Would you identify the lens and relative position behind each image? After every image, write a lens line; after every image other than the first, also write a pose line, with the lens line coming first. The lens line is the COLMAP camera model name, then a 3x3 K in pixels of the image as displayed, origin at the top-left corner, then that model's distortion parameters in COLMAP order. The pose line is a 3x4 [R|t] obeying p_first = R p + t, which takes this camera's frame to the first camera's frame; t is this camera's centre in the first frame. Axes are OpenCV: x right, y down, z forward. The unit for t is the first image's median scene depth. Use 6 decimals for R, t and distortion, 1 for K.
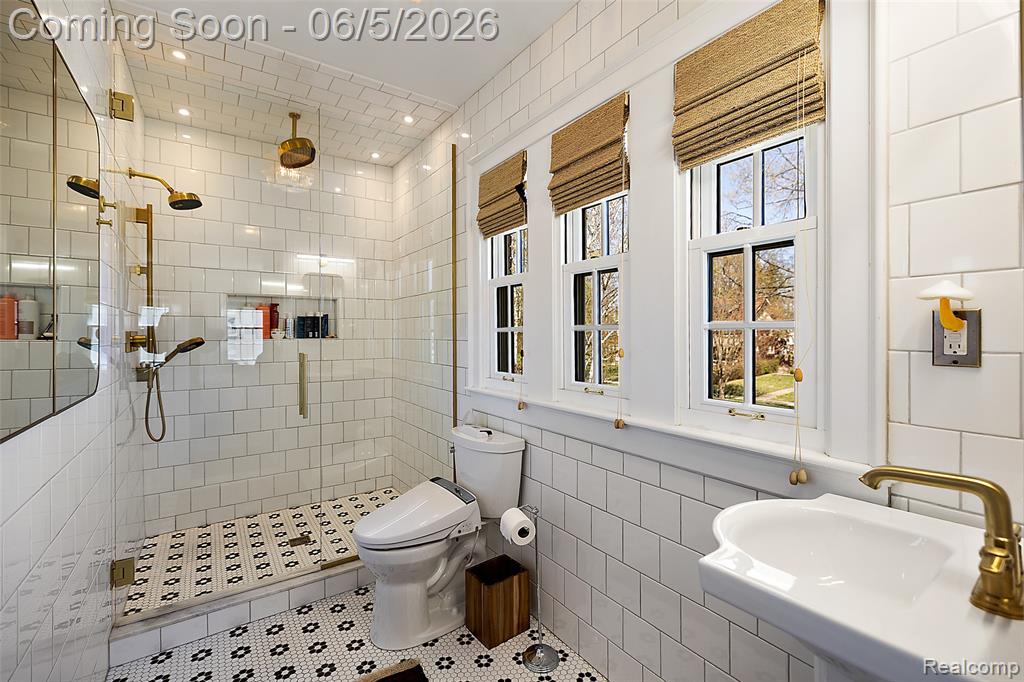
lens RADIAL K [[437.9, 0, 510.7], [0, 437.9, 335.2], [0, 0, 1]] dist [0.000891, -0.000136]
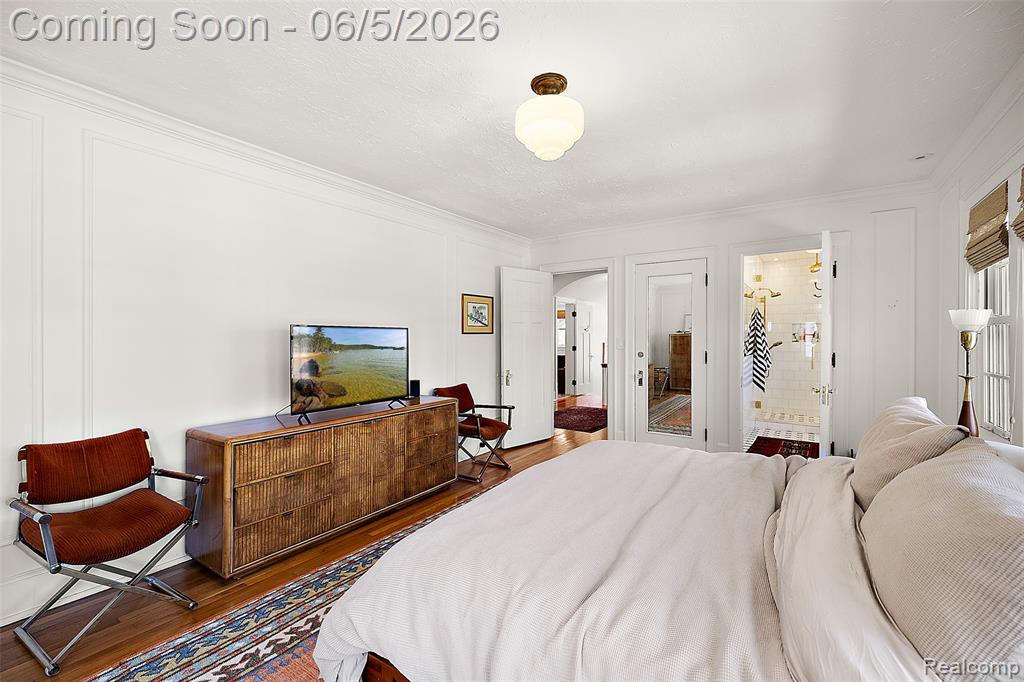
lens RADIAL K [[437.9, 0, 510.8], [0, 437.9, 339.5], [0, 0, 1]] dist [0.000891, -0.000136]
pose [[0.374403, 0.001973, -0.927264, 1.315780], [-0.007912, 0.999968, -0.001067, 0.016097], [0.927232, 0.007736, 0.374407, -1.745595]]
